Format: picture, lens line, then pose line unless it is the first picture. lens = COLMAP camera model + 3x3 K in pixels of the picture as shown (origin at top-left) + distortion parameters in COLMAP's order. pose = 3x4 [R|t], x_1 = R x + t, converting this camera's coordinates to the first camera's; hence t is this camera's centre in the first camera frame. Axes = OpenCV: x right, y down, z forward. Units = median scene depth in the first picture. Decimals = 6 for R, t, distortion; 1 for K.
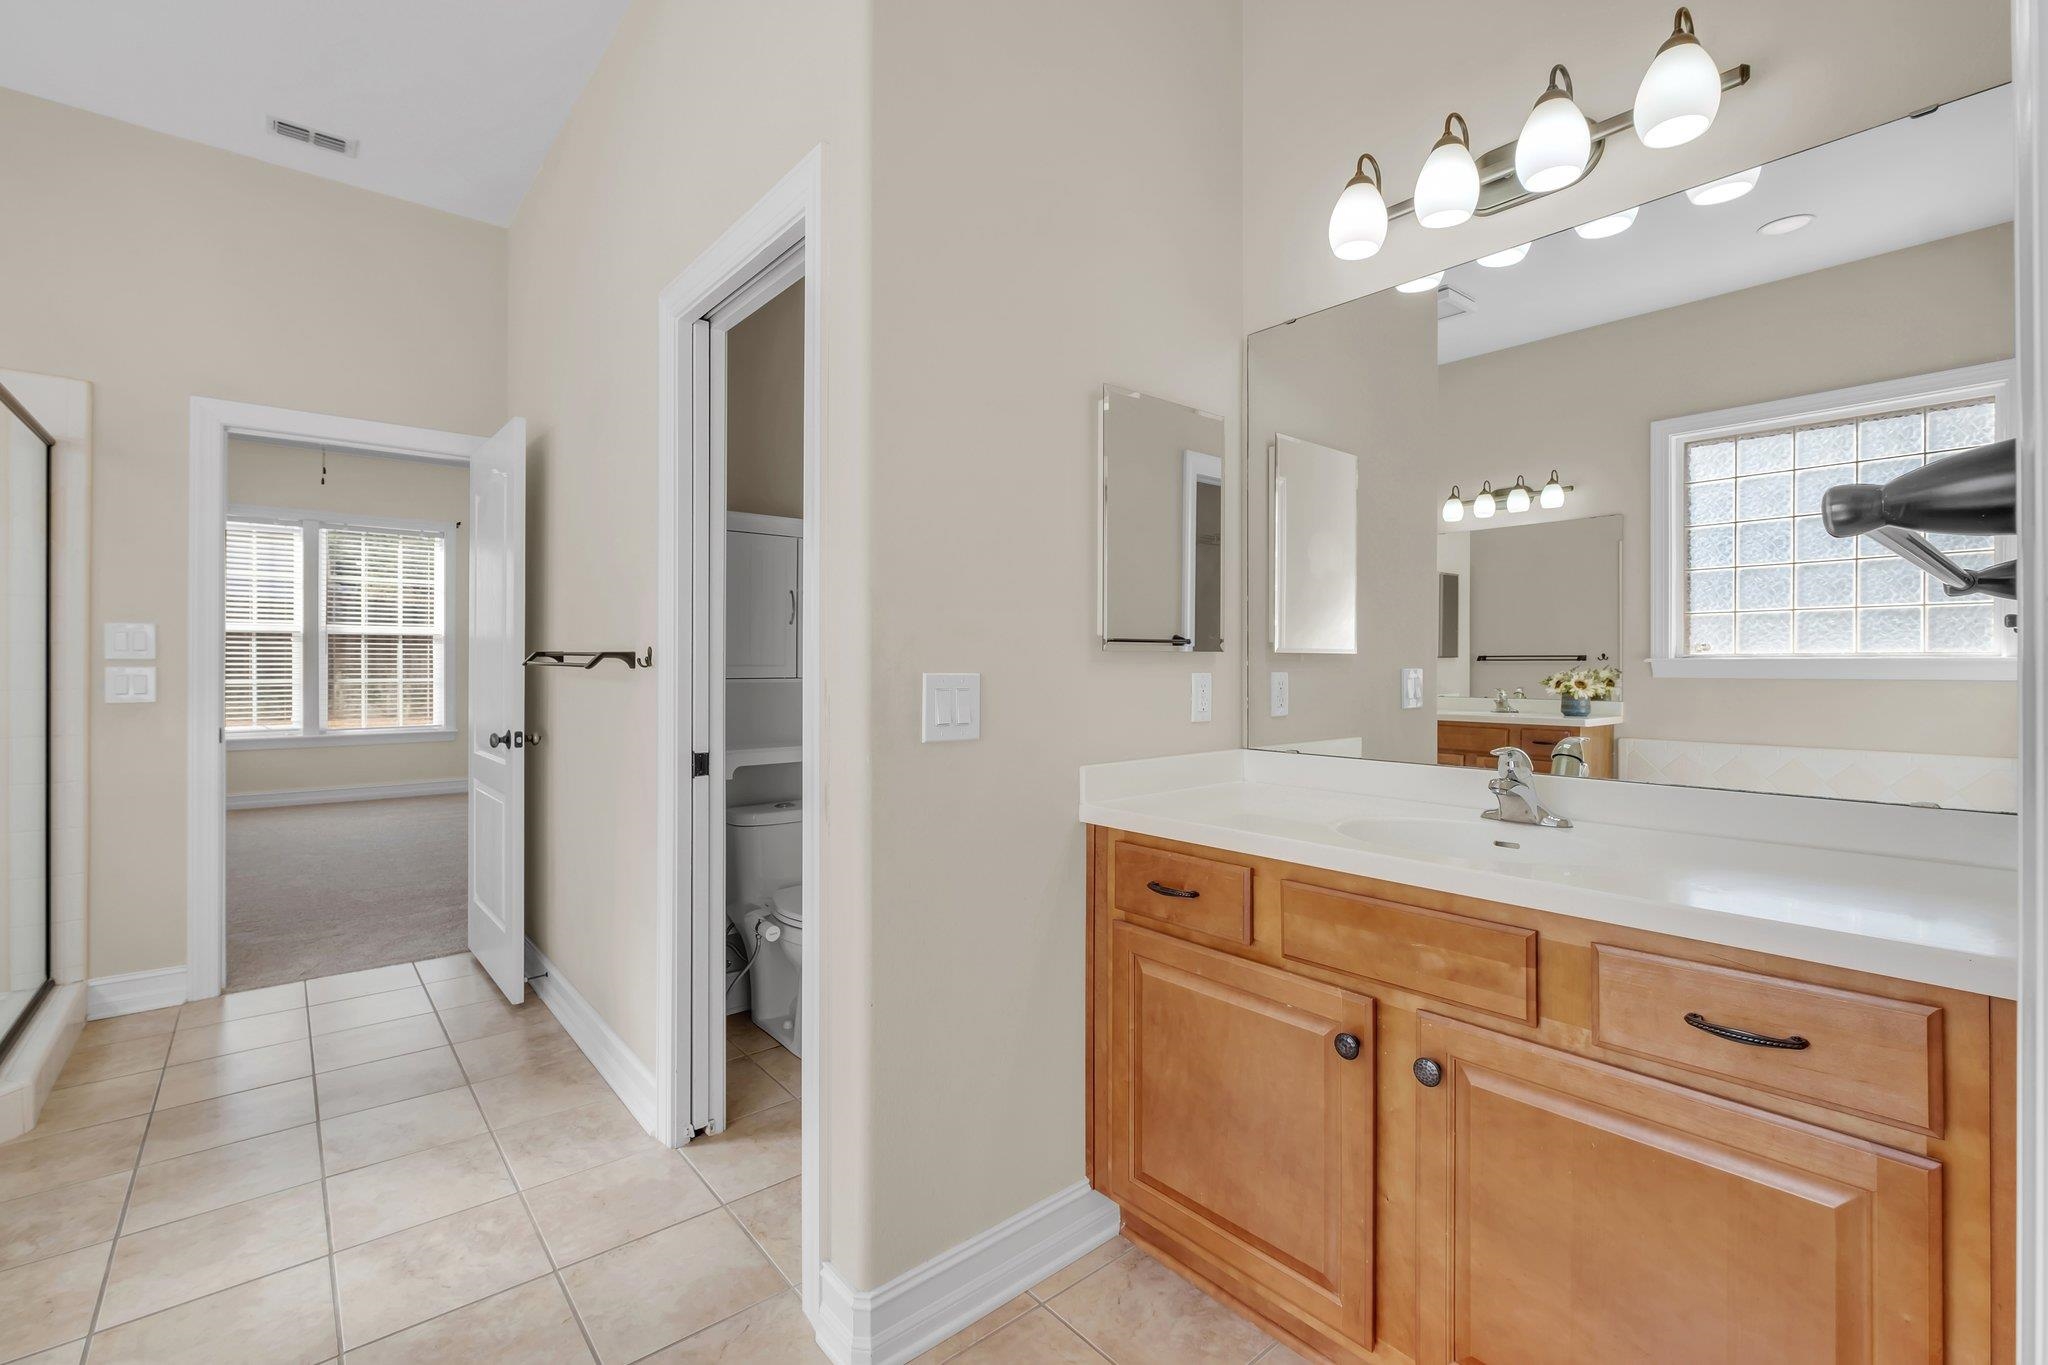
lens RADIAL K [[904.9, 0, 1022.2], [0, 904.9, 666.2], [0, 0, 1]] dist [-0.009599, 0.001958]
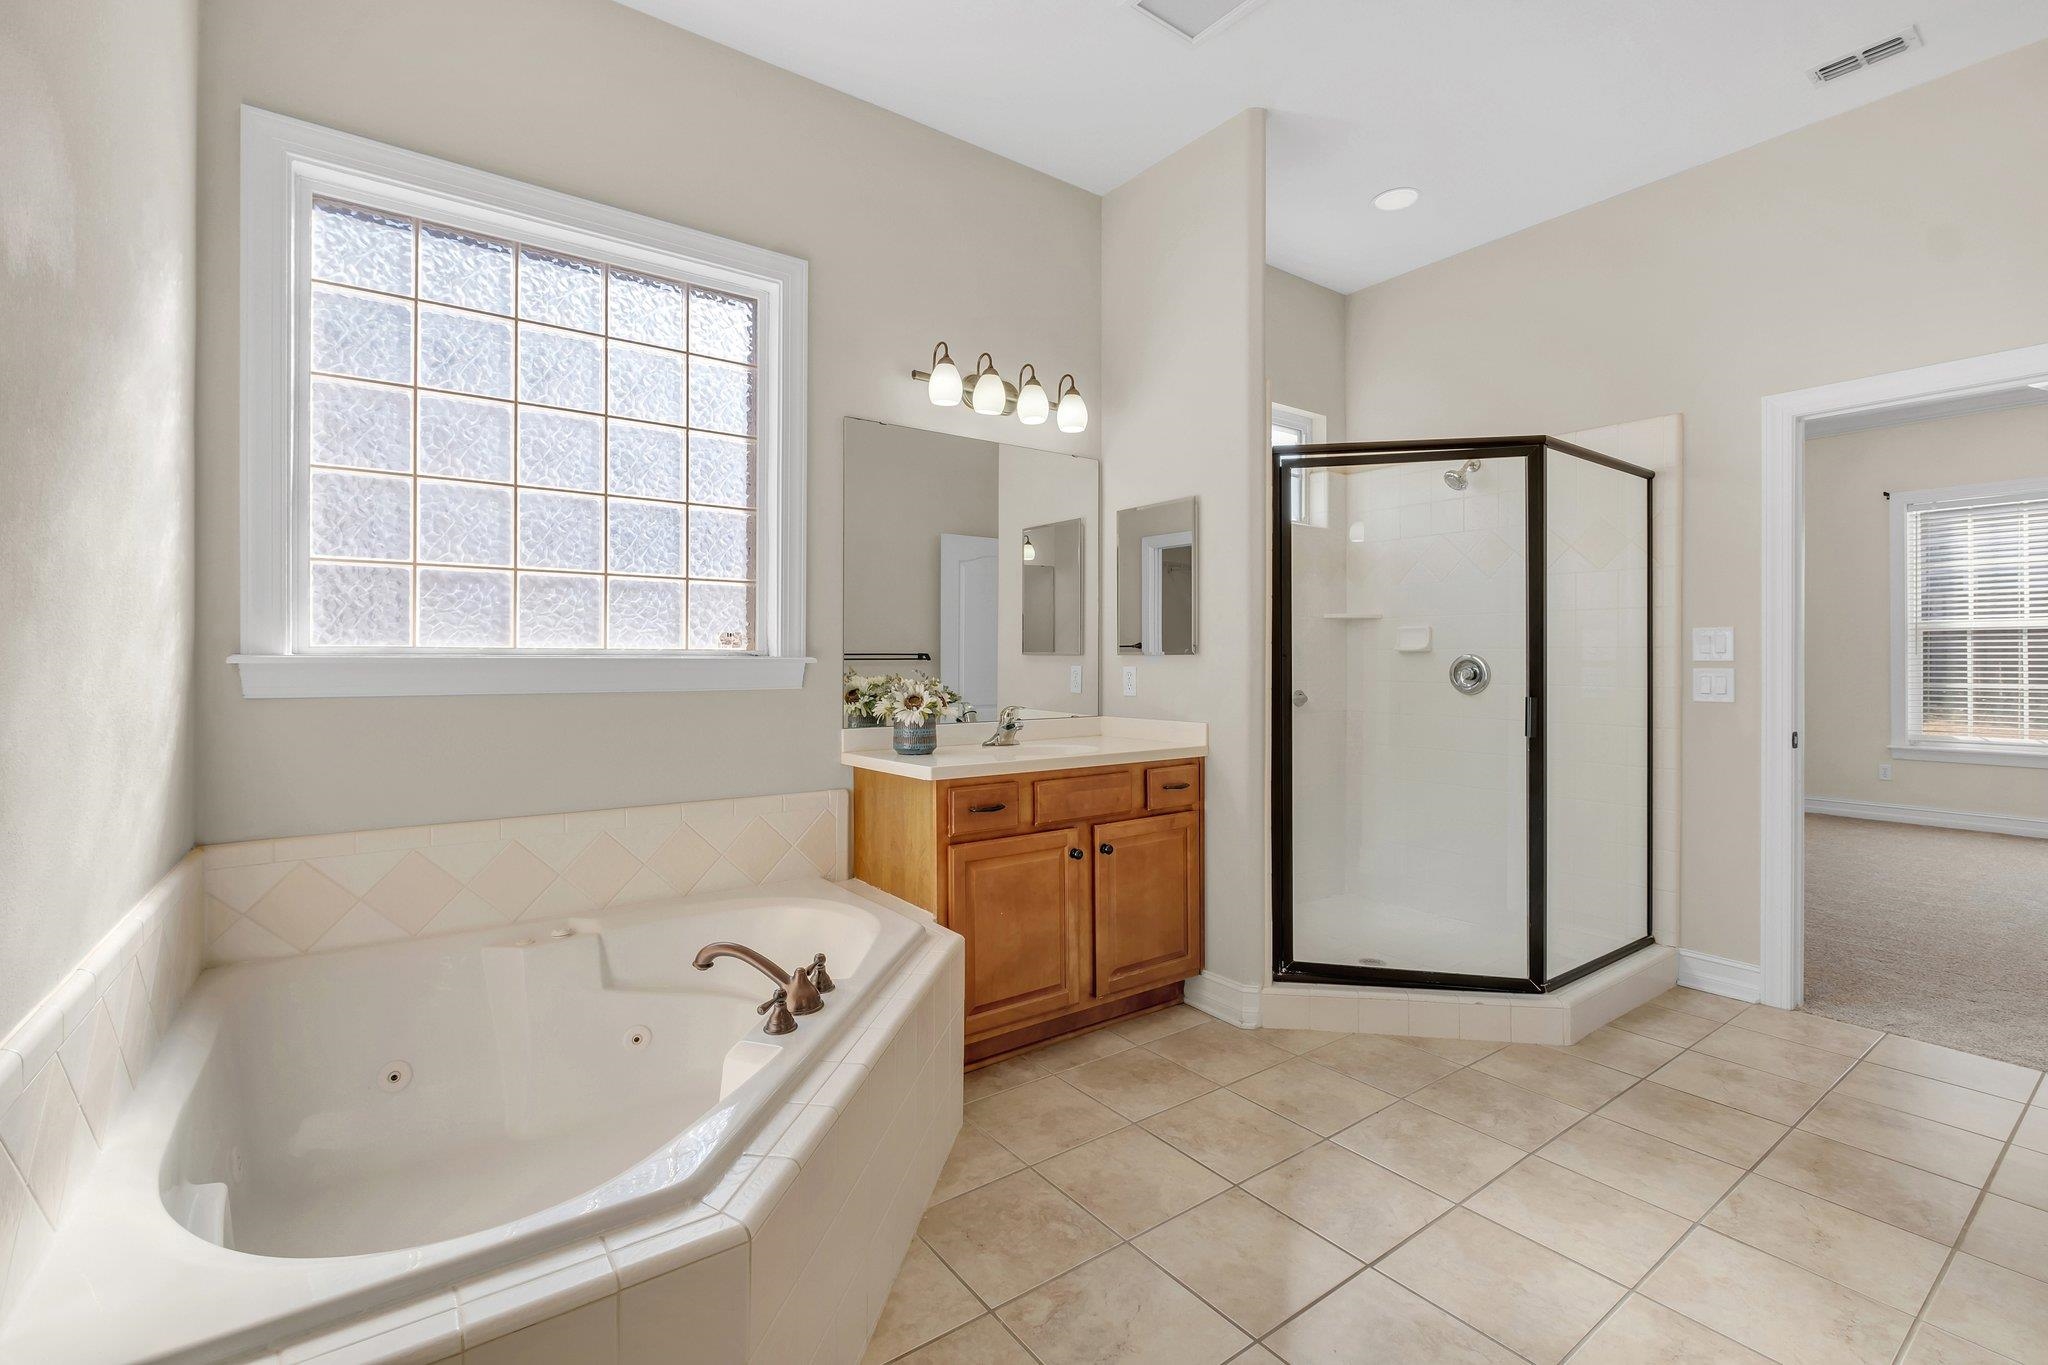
lens RADIAL K [[904.9, 0, 1027.4], [0, 904.9, 665.0], [0, 0, 1]] dist [-0.009599, 0.001958]
pose [[-0.077585, 0.000463, -0.996986, 0.140731], [-0.003505, 0.999994, 0.000737, -0.001466], [0.996980, 0.003552, -0.077582, 0.275189]]
